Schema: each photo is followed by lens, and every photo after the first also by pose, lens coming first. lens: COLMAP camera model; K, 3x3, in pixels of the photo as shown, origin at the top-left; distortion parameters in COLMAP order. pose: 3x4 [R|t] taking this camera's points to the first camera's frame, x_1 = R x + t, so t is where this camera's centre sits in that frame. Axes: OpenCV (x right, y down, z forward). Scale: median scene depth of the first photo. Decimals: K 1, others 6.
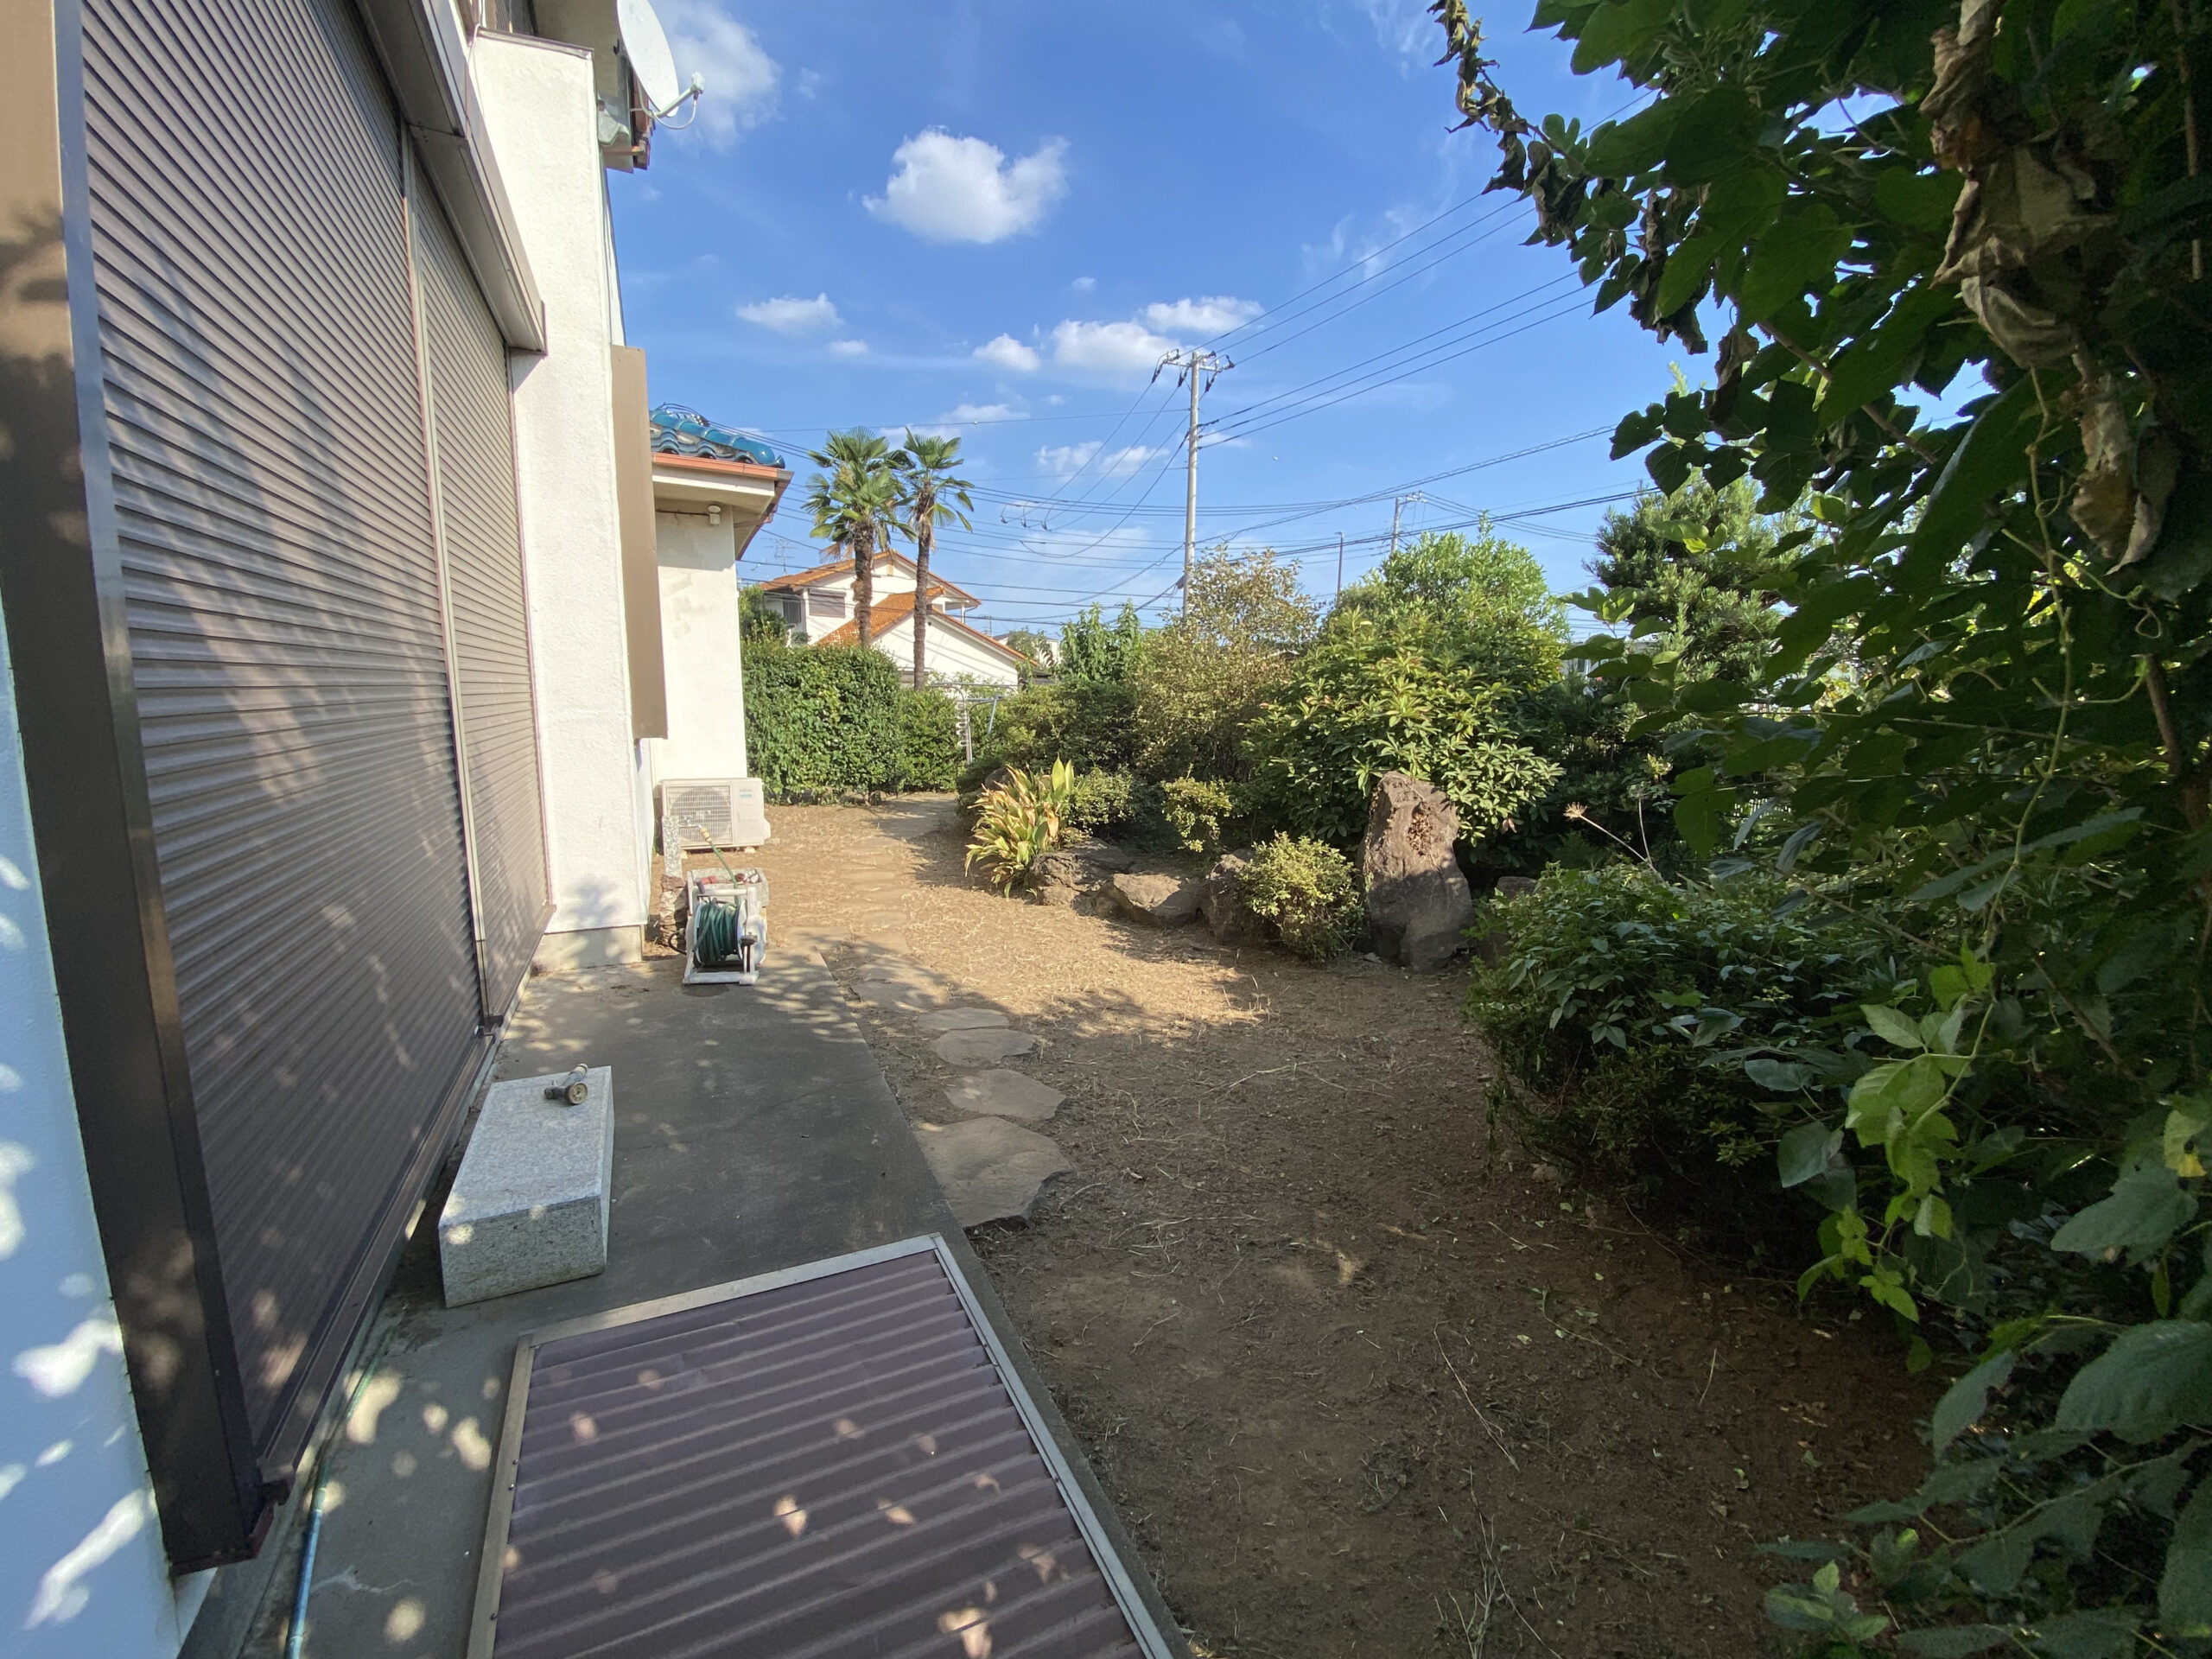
lens RADIAL K [[904.2, 0, 1108.5], [0, 904.2, 828.2], [0, 0, 1]] dist [0.014299, -0.018568]
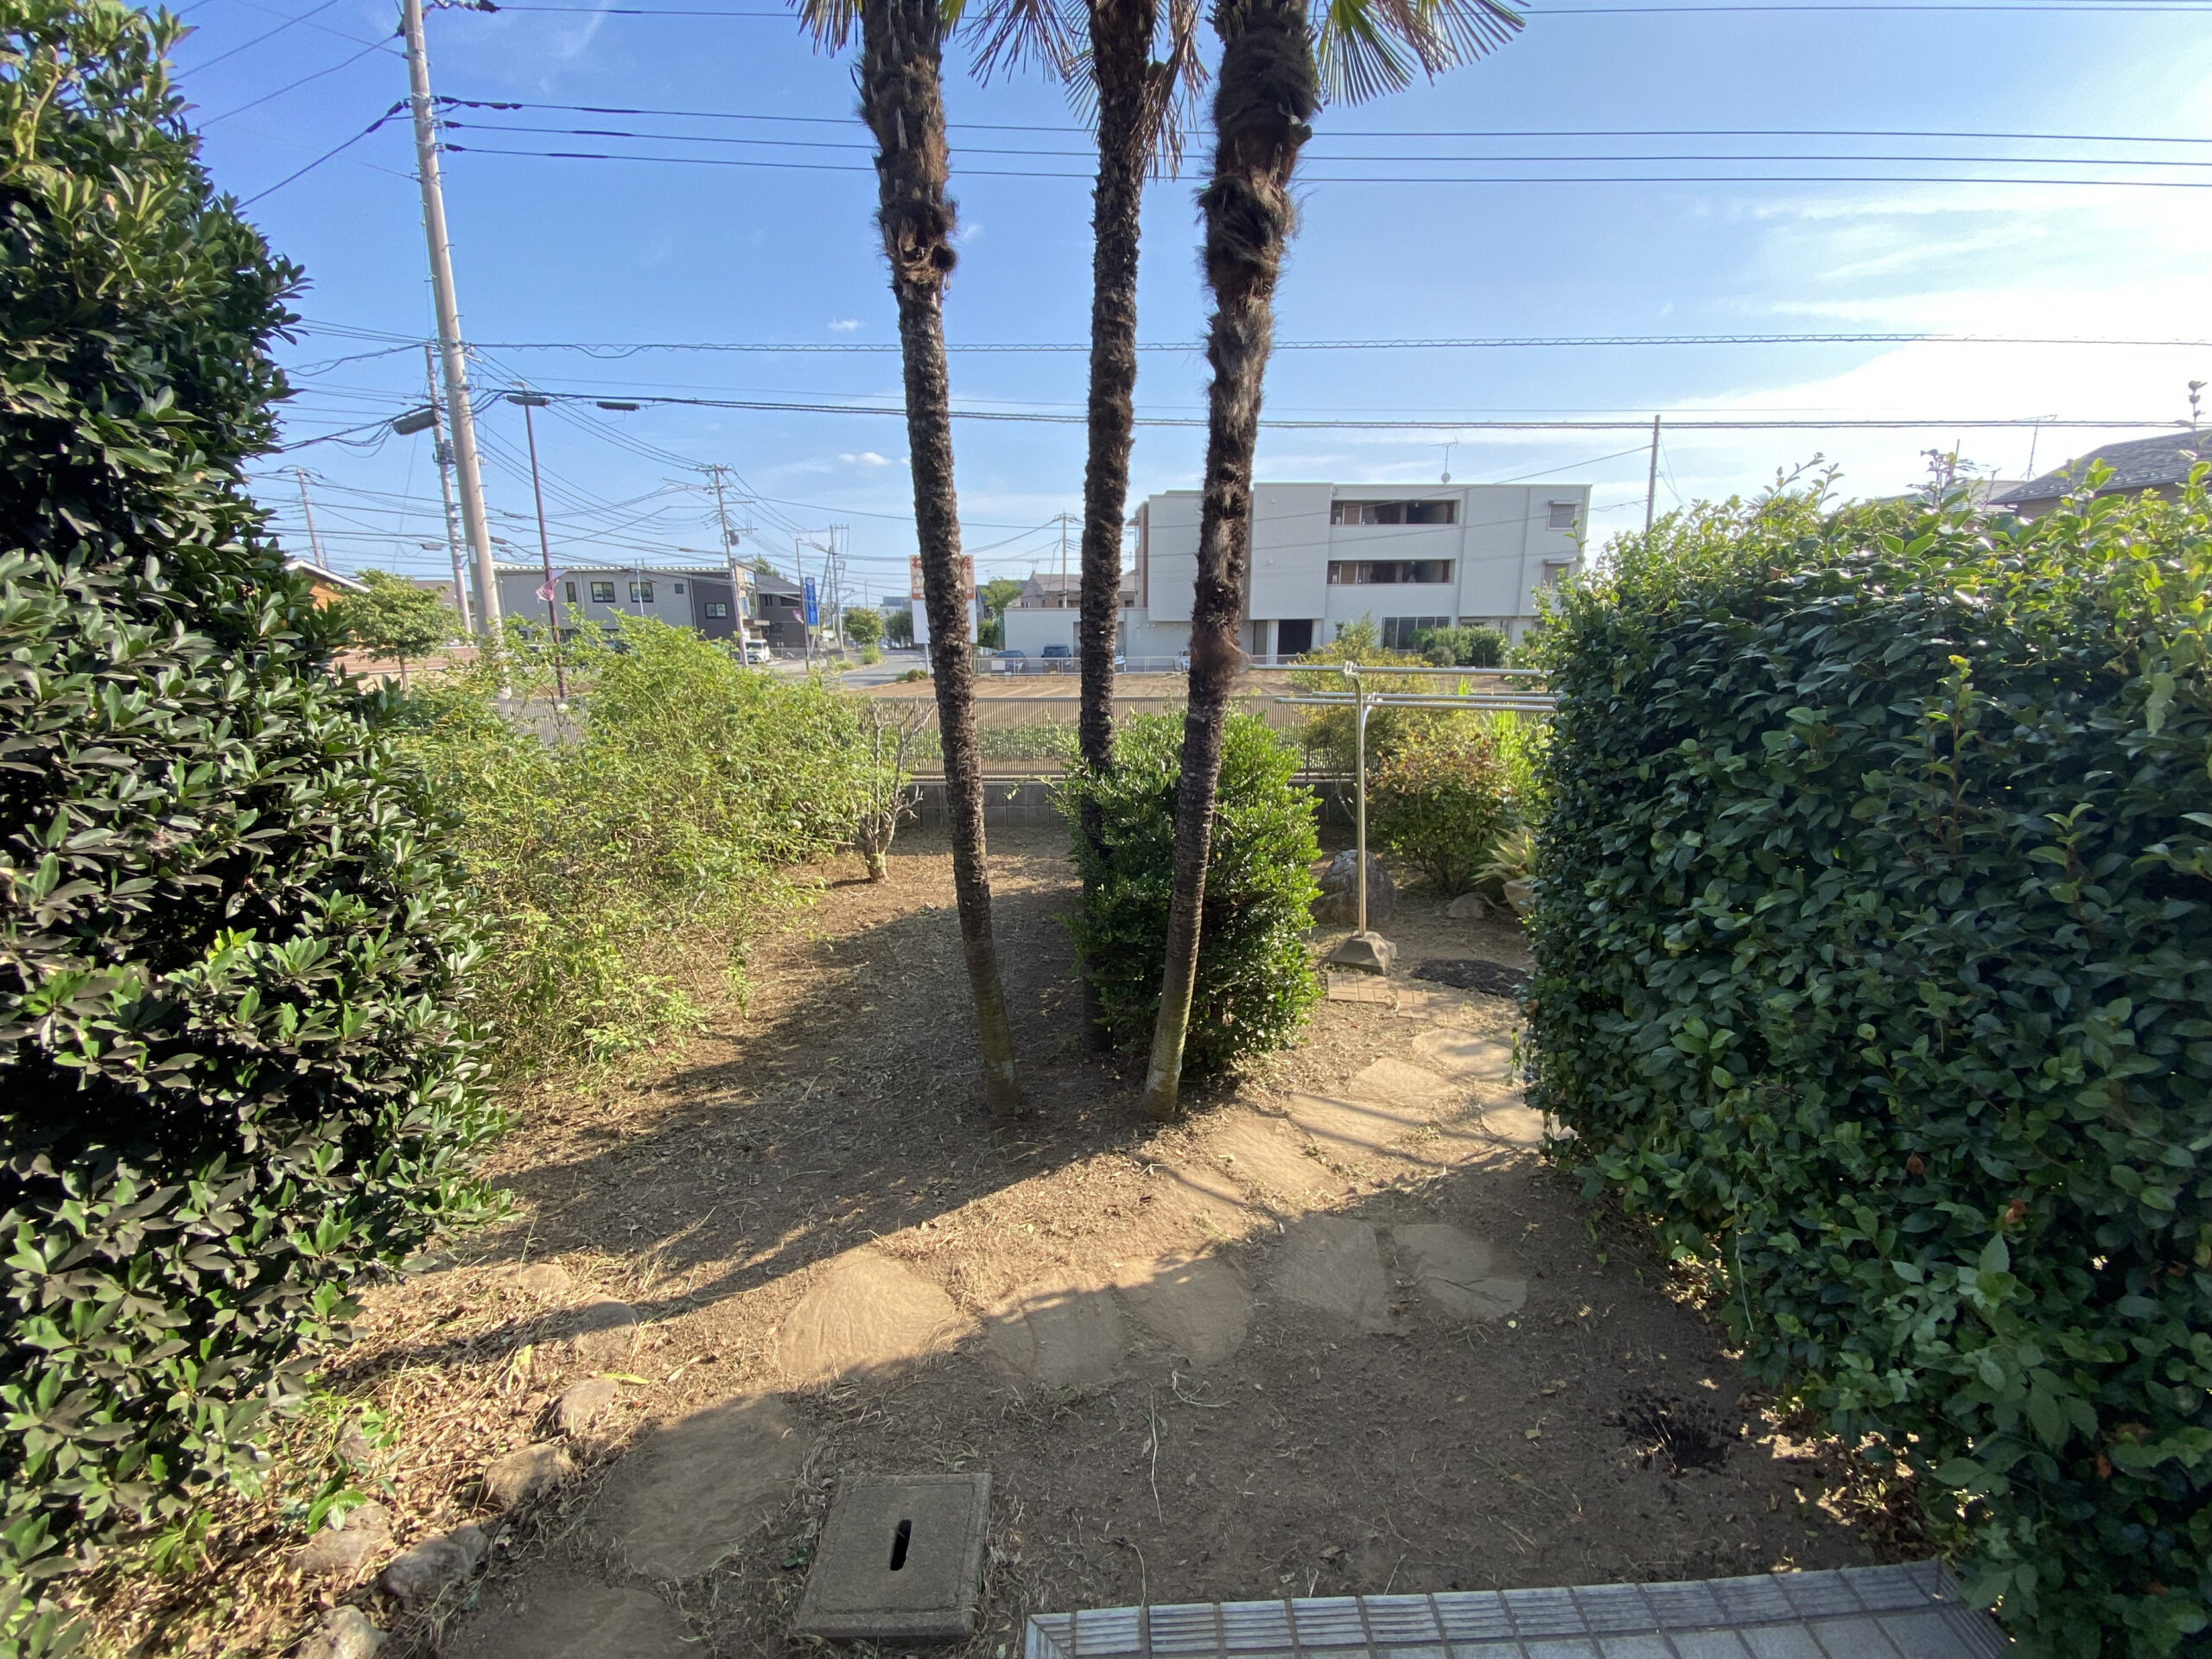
lens RADIAL K [[904.2, 0, 1108.5], [0, 904.2, 828.2], [0, 0, 1]] dist [0.014299, -0.018568]
pose [[0.445455, -0.197013, 0.873359, -0.557309], [0.128272, 0.979468, 0.155524, -0.194912], [-0.886068, 0.042749, 0.461581, 1.078522]]
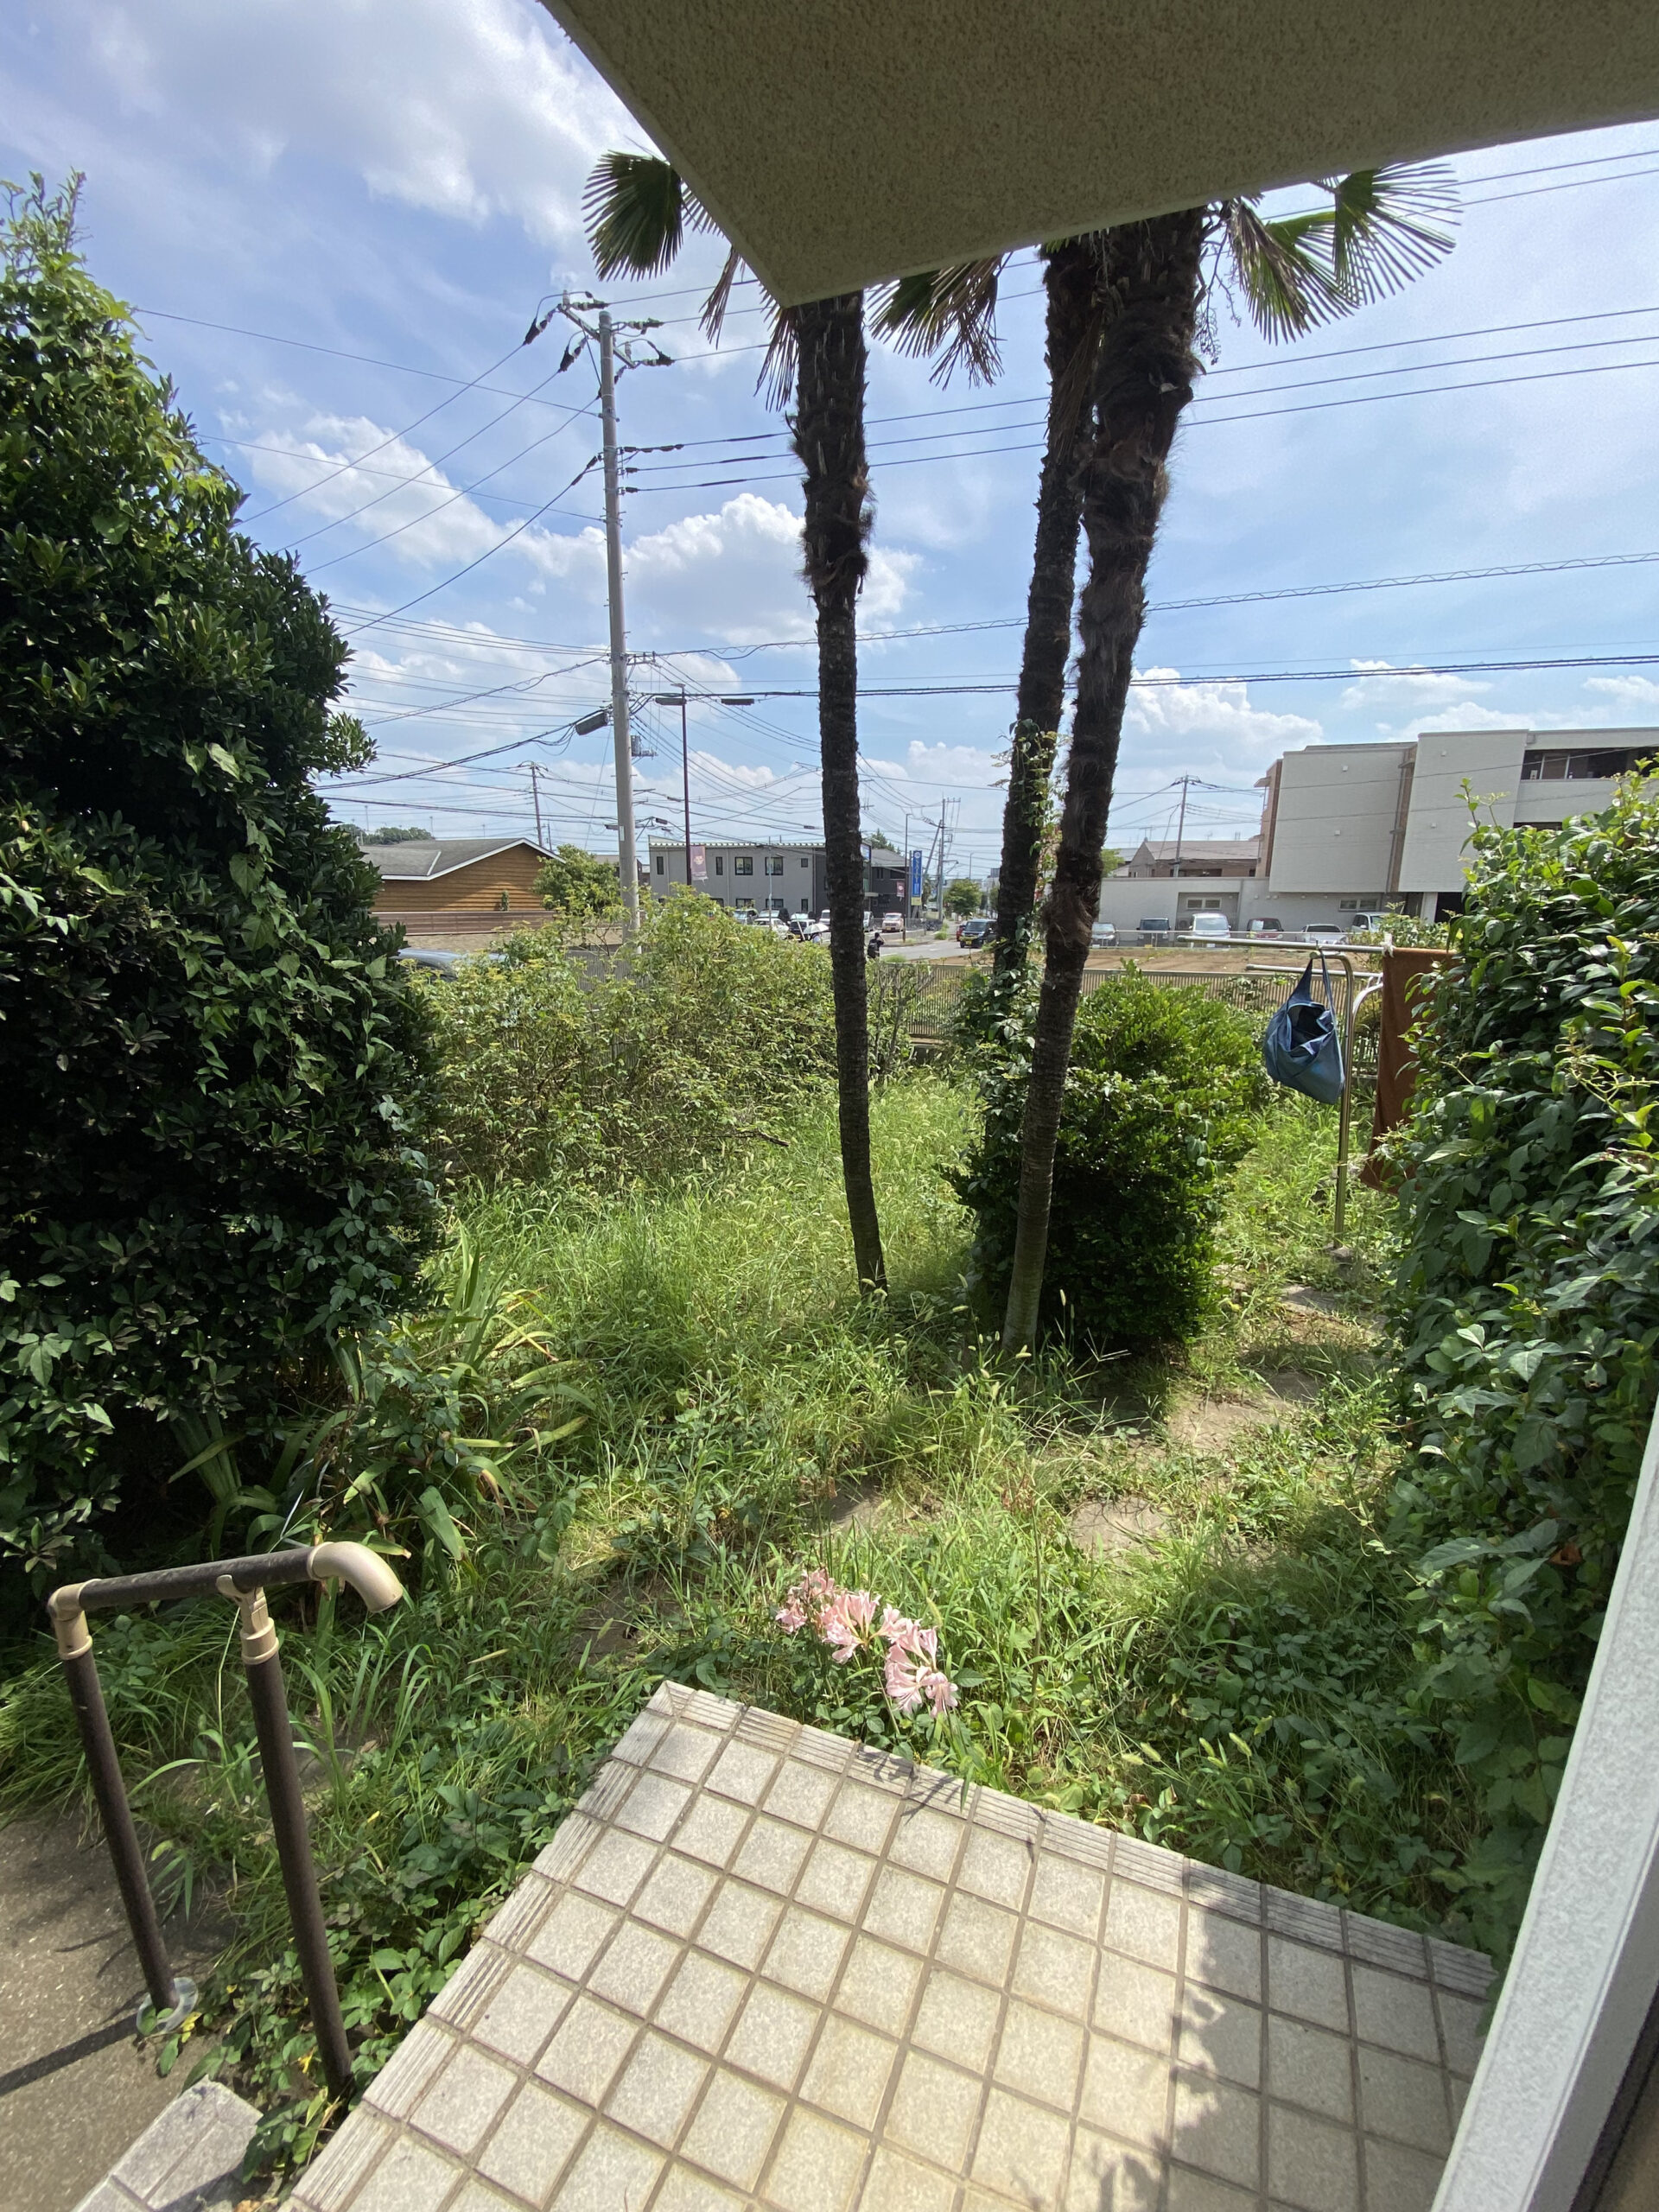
lens RADIAL K [[904.2, 0, 835.4], [0, 904.2, 1108.2], [0, 0, 1]] dist [0.014299, -0.018568]
pose [[0.754386, -0.145534, 0.640095, -0.546149], [0.086600, 0.988656, 0.122721, -0.188017], [-0.650694, -0.037147, 0.758431, 1.037756]]
